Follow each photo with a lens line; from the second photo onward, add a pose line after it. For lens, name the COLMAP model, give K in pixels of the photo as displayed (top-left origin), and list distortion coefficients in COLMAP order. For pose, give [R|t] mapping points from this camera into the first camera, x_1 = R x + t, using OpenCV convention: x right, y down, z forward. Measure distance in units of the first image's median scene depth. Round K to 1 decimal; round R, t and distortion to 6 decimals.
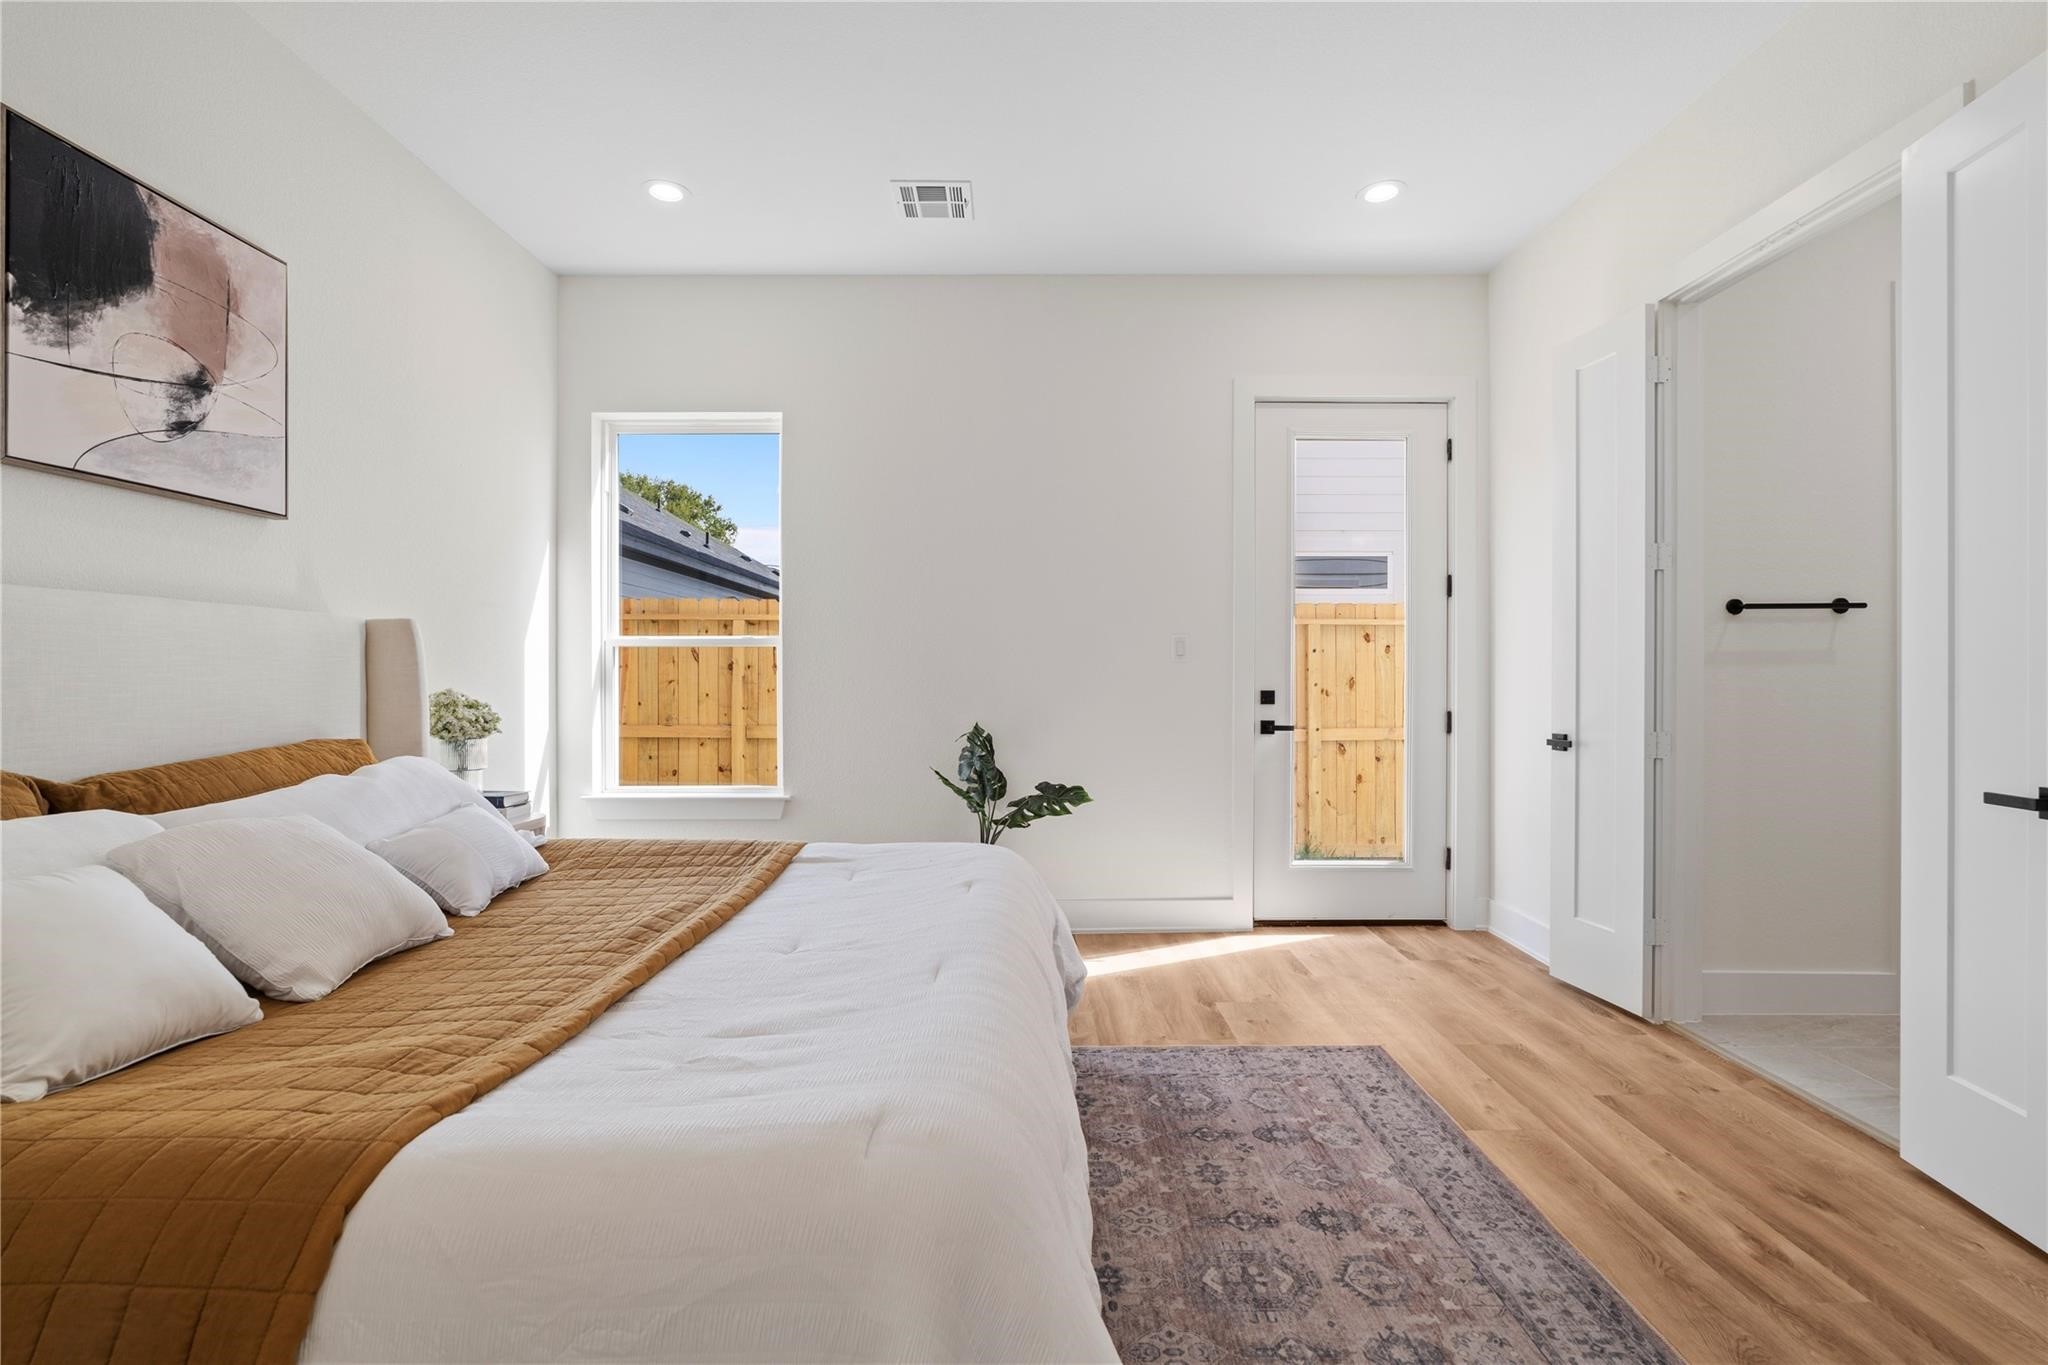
lens RADIAL K [[914.3, 0, 1031.7], [0, 914.3, 679.1], [0, 0, 1]] dist [-0.005457, 0.000659]
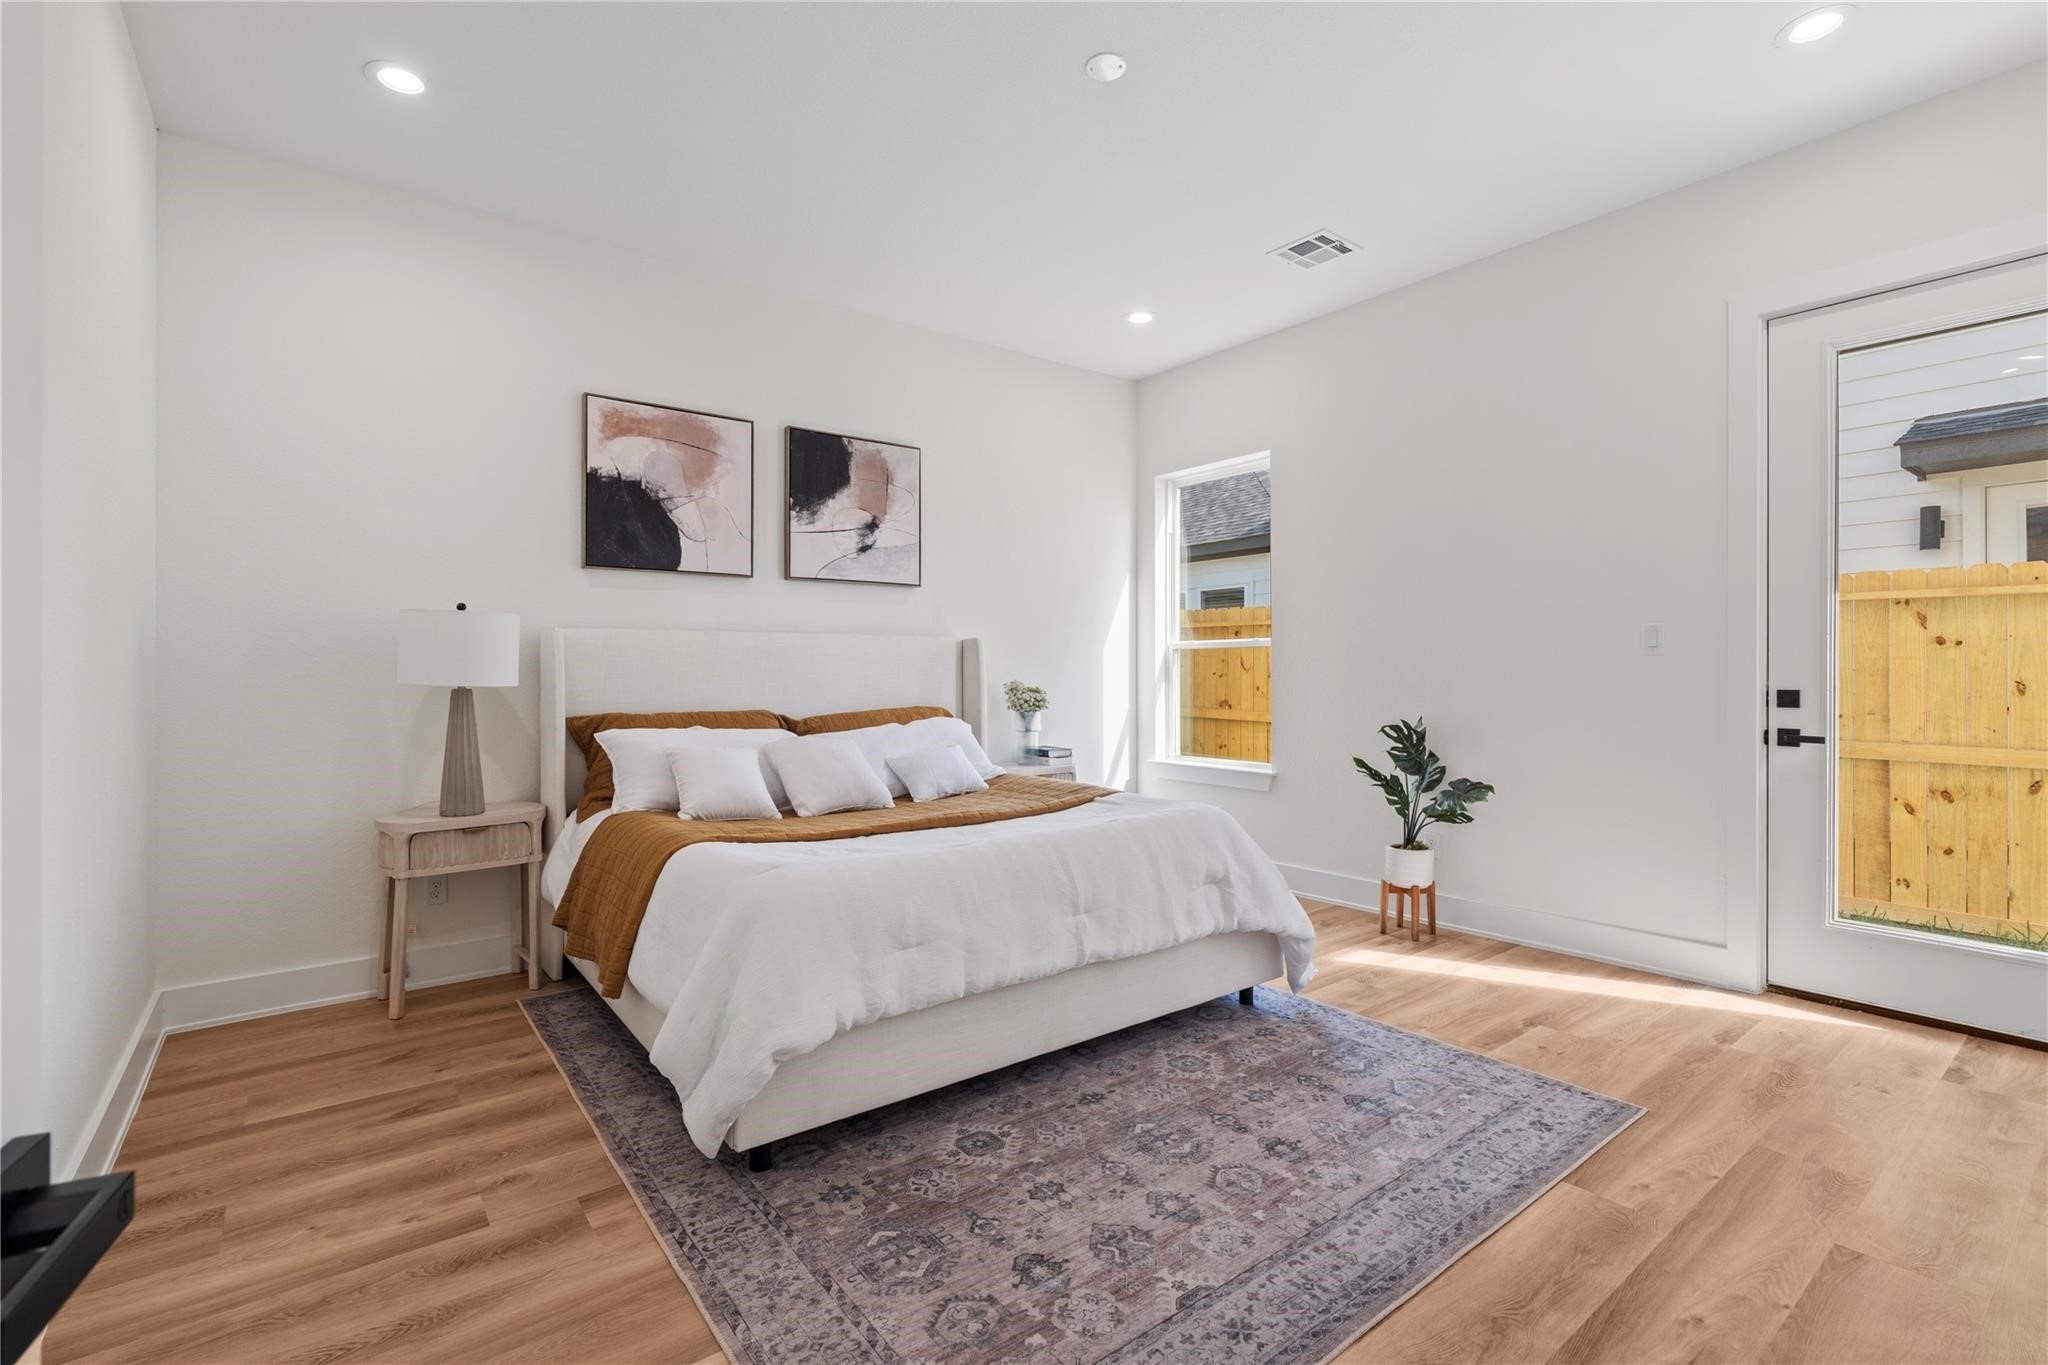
lens RADIAL K [[914.3, 0, 1031.7], [0, 914.3, 679.1], [0, 0, 1]] dist [-0.005457, 0.000659]
pose [[0.613558, 0.005881, -0.789628, 0.853412], [-0.001425, 0.999979, 0.006340, -0.000882], [0.789648, -0.002765, 0.613553, 0.044316]]
